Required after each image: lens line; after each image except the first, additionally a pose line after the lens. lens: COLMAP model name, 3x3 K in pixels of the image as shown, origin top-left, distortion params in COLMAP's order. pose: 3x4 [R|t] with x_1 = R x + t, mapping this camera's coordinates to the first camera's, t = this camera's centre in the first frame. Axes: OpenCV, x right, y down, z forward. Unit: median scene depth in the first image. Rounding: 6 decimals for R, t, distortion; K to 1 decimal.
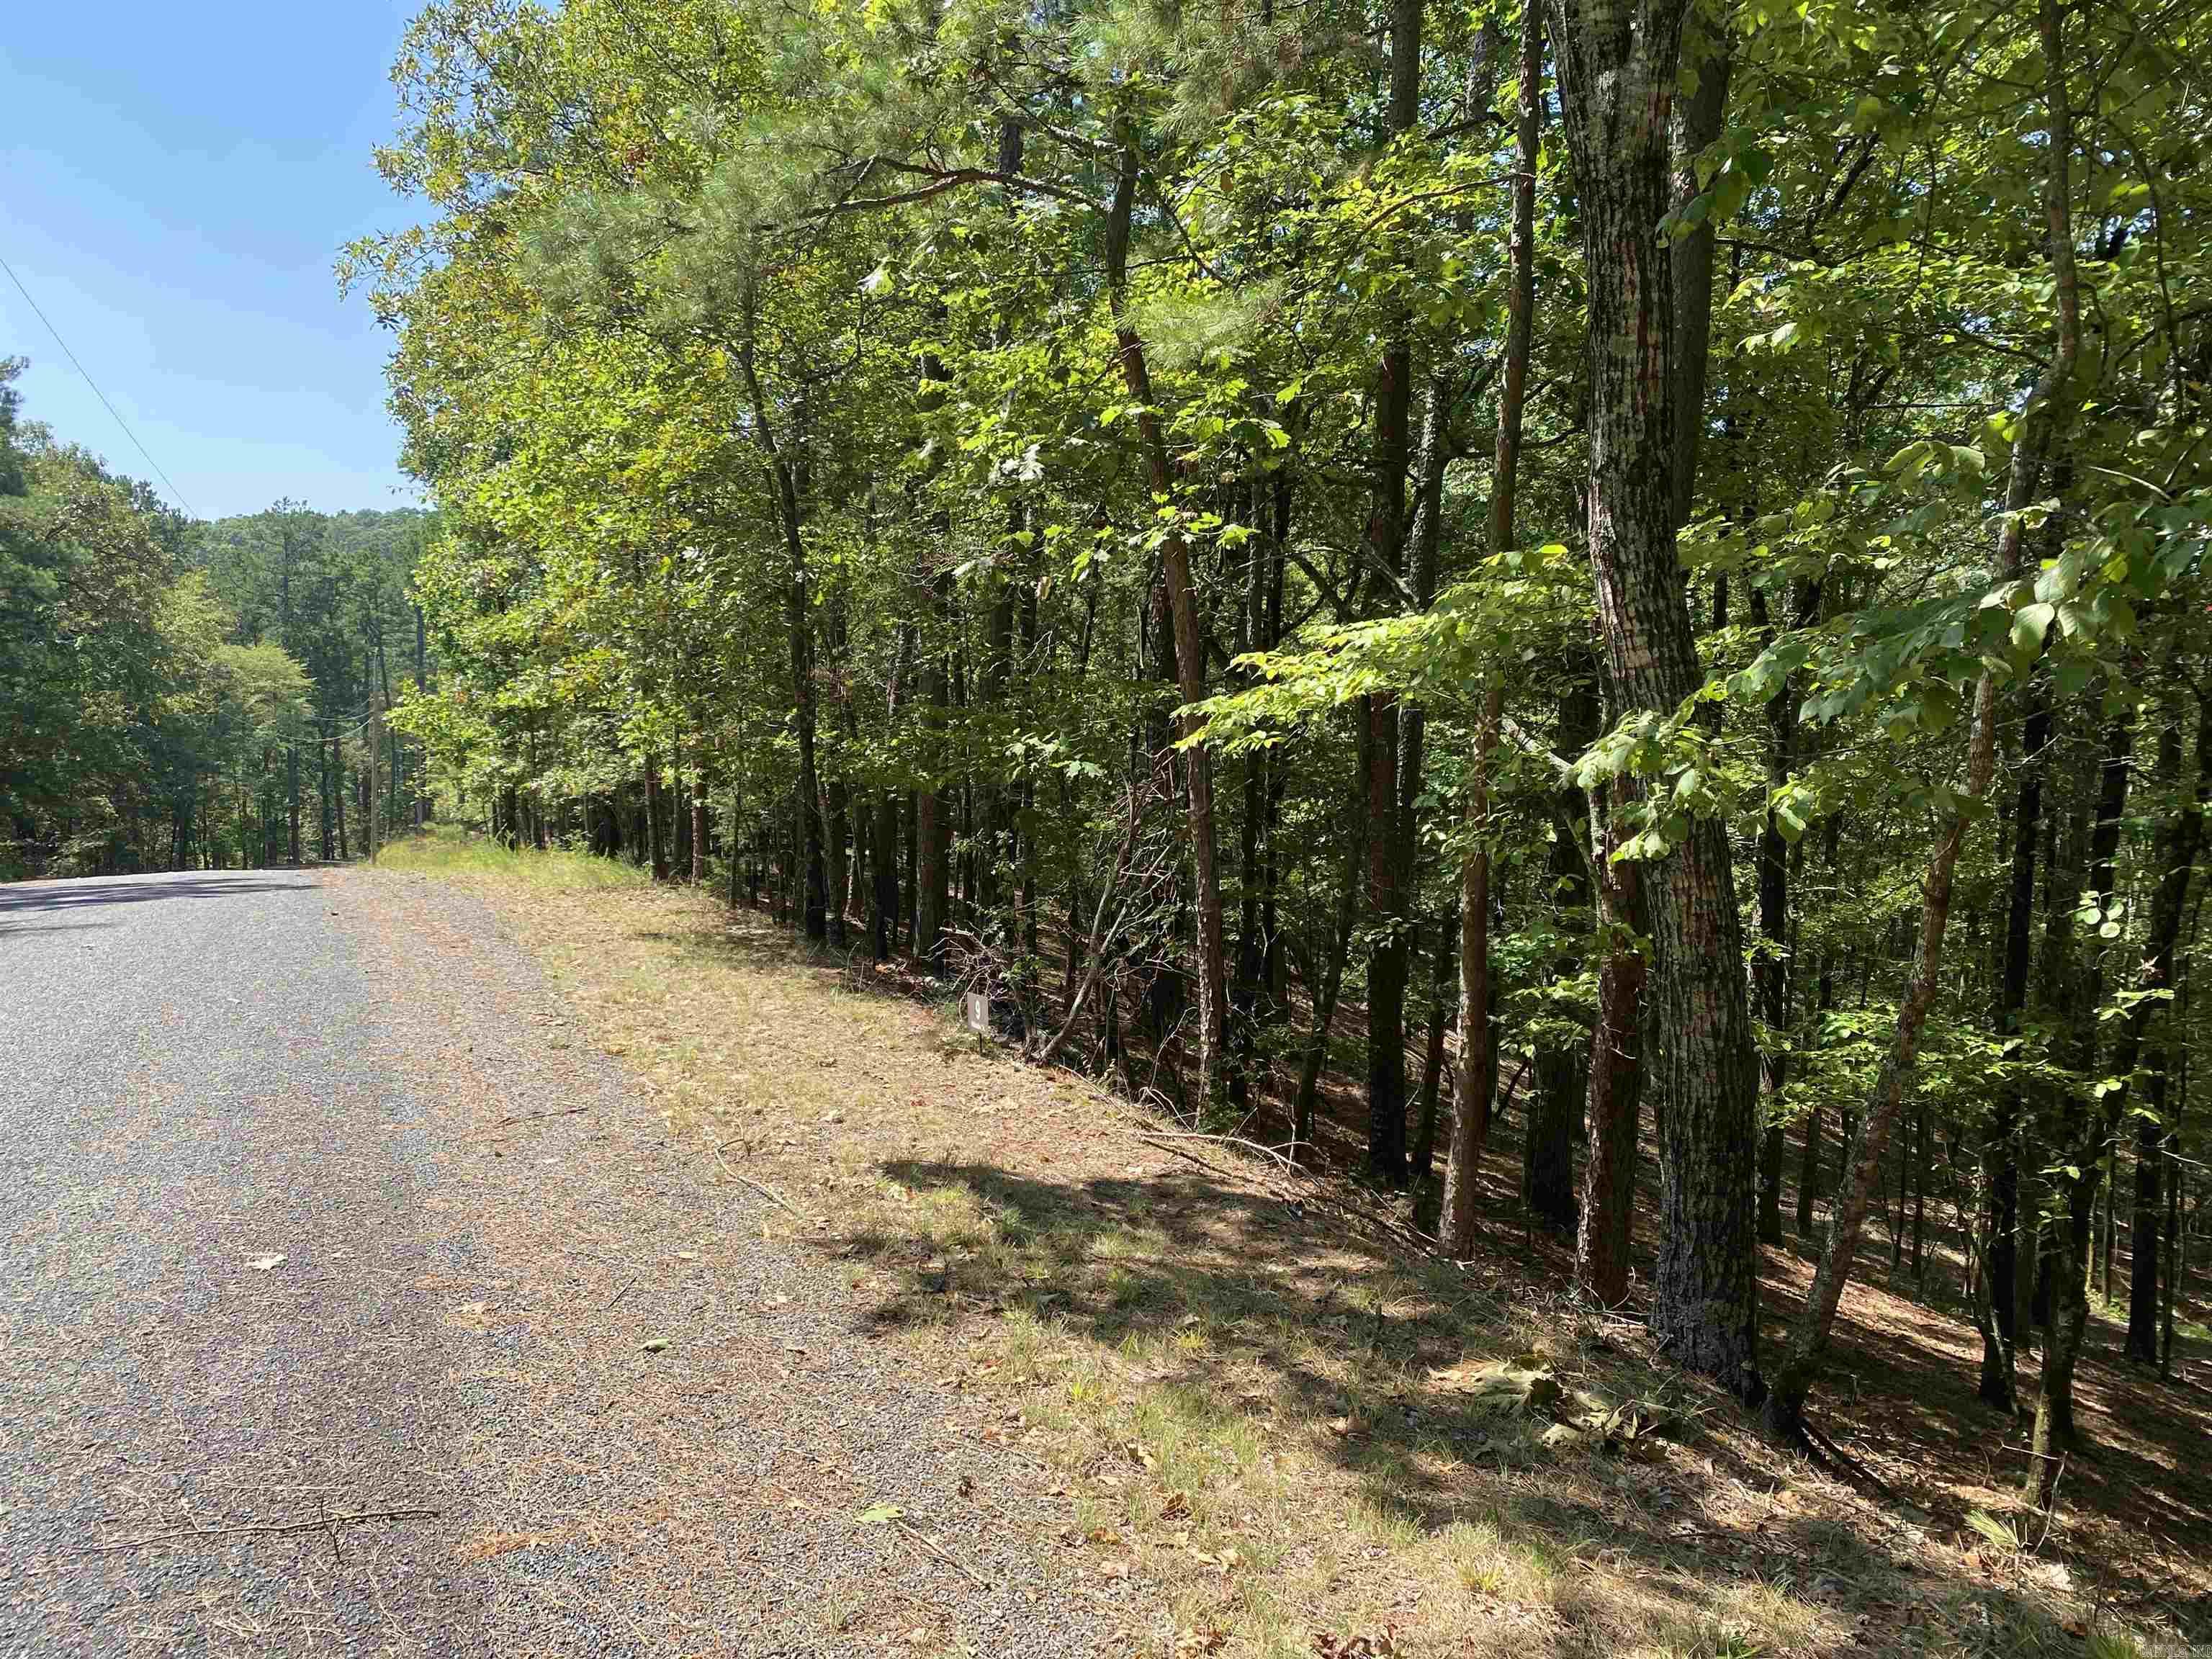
lens RADIAL K [[1683.9, 0, 1106.0], [0, 1683.9, 829.5], [0, 0, 1]] dist [0.031213, 0.000346]
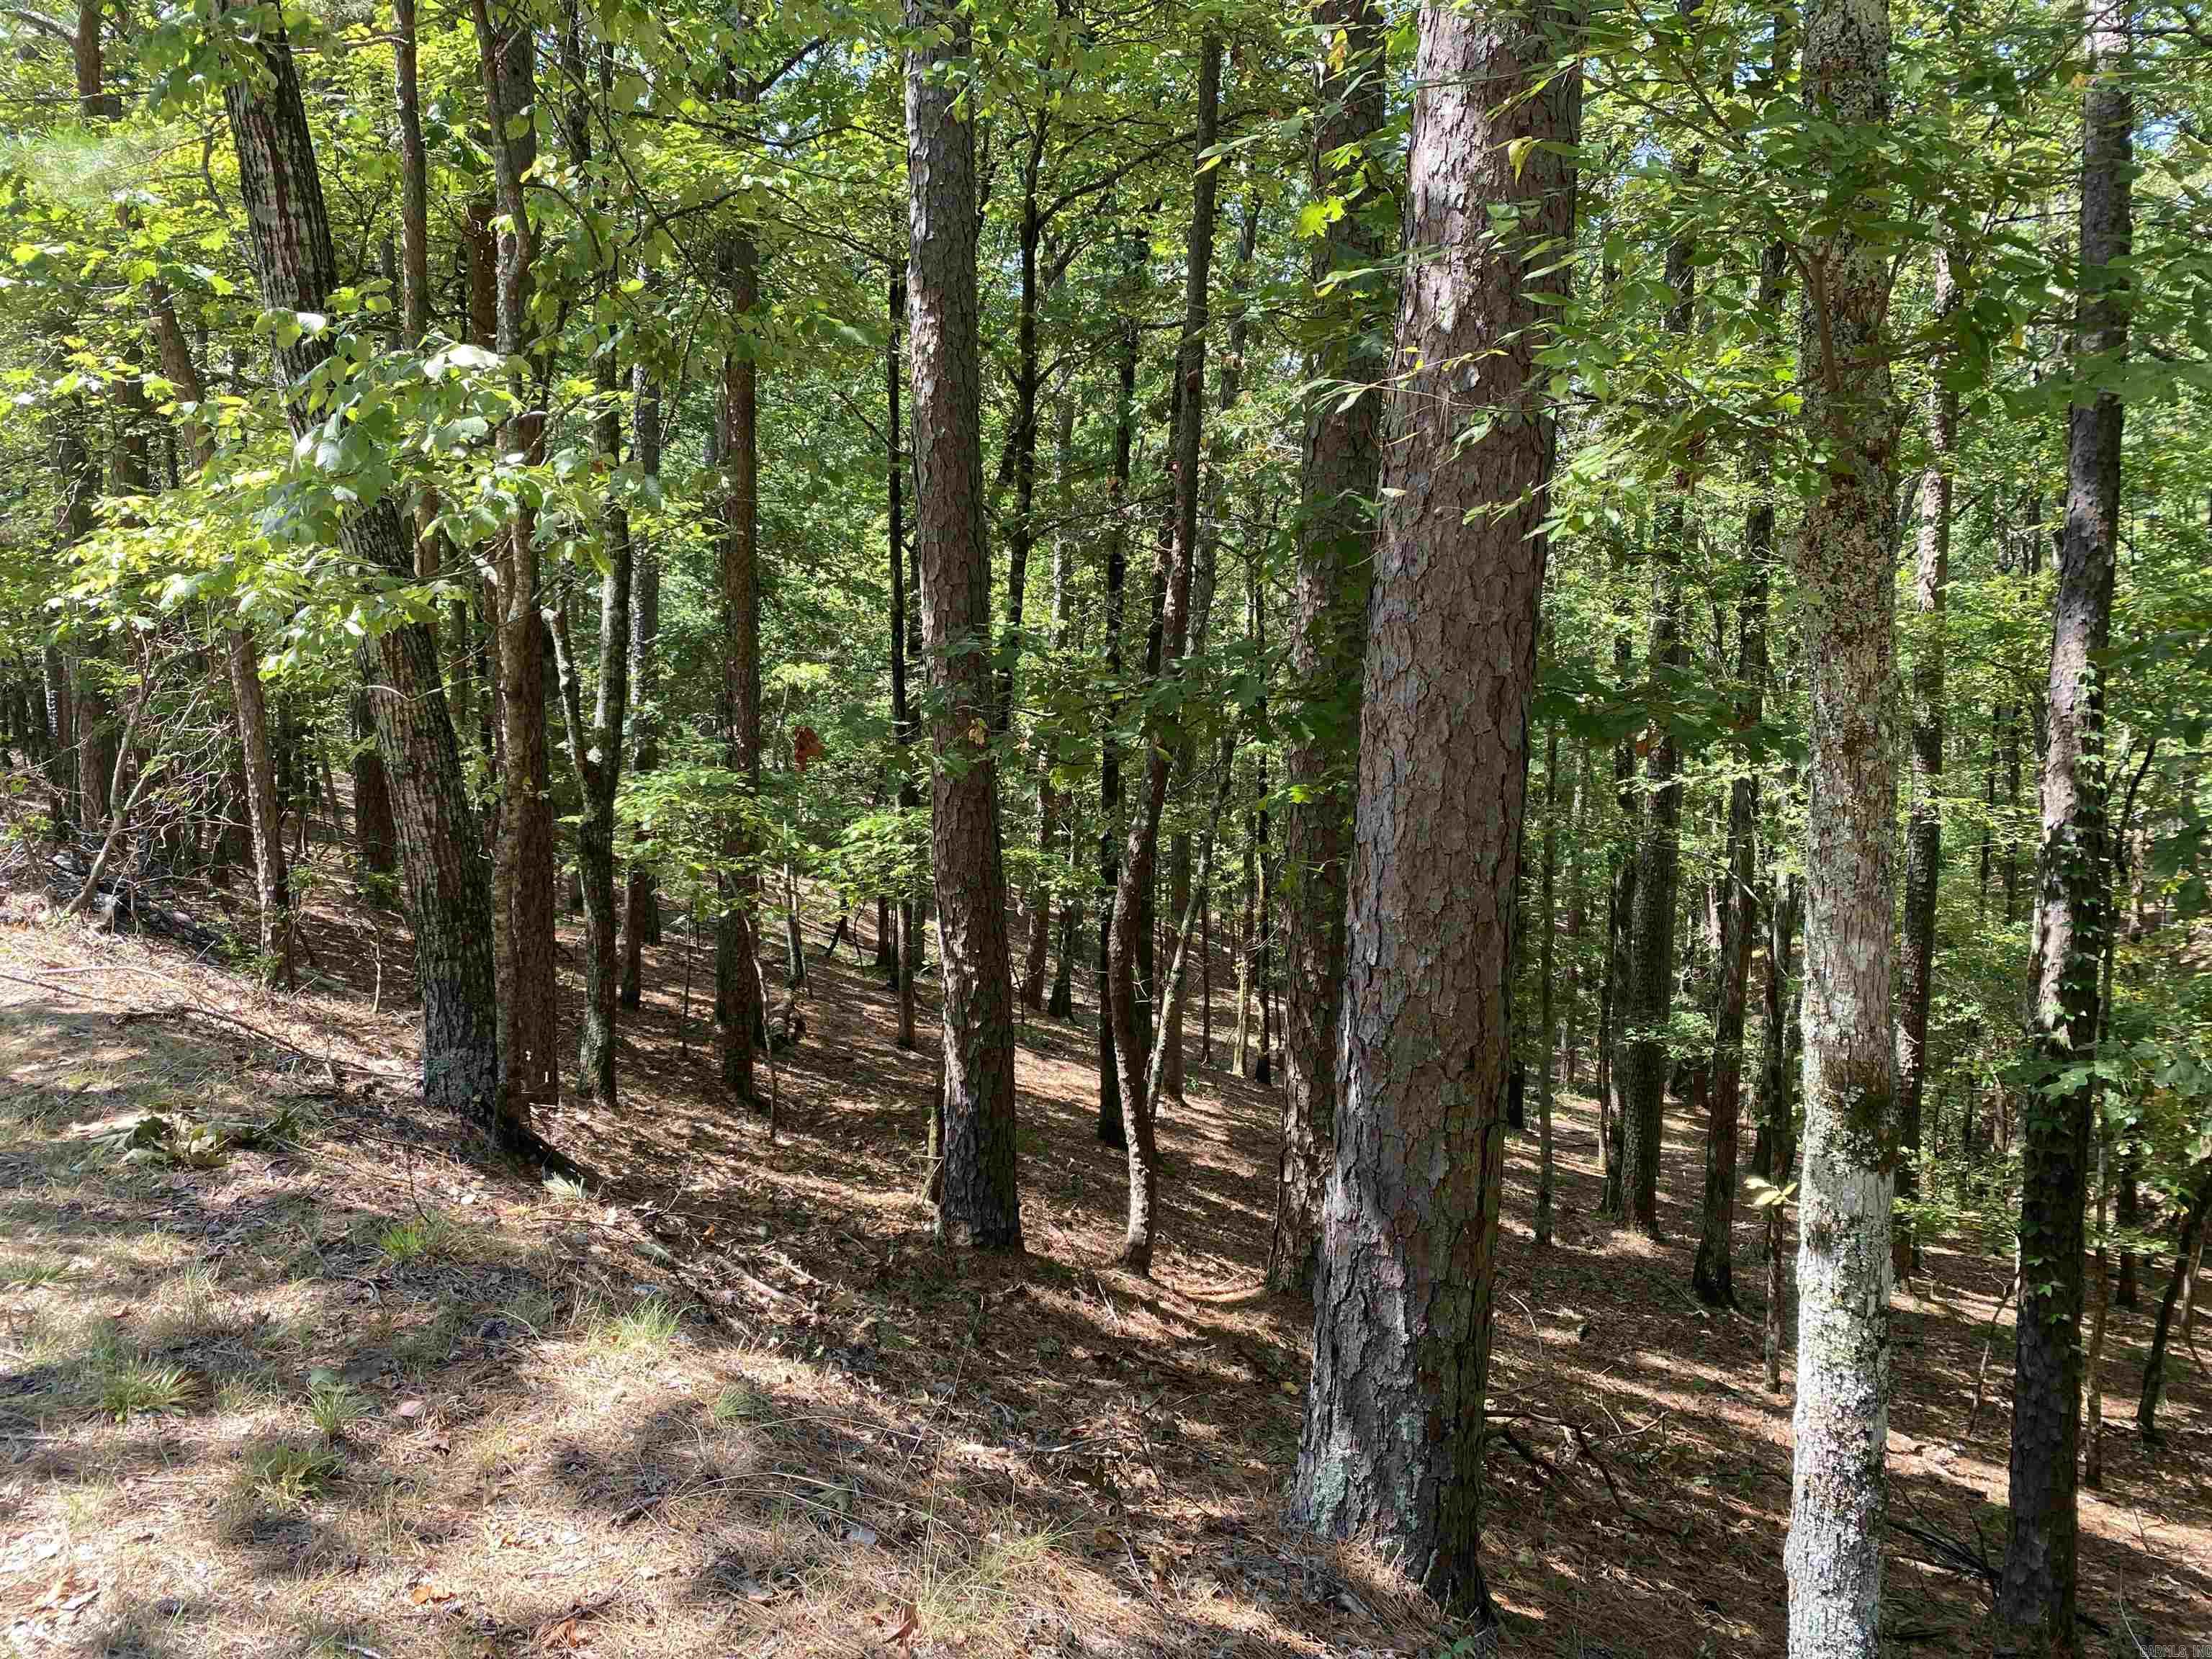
lens RADIAL K [[1683.9, 0, 1106.0], [0, 1683.9, 829.5], [0, 0, 1]] dist [0.031213, 0.000346]
pose [[0.943281, -0.074571, 0.323511, 0.407233], [0.048080, 0.994859, 0.089130, 0.041724], [-0.328495, -0.068520, 0.942017, -0.250090]]
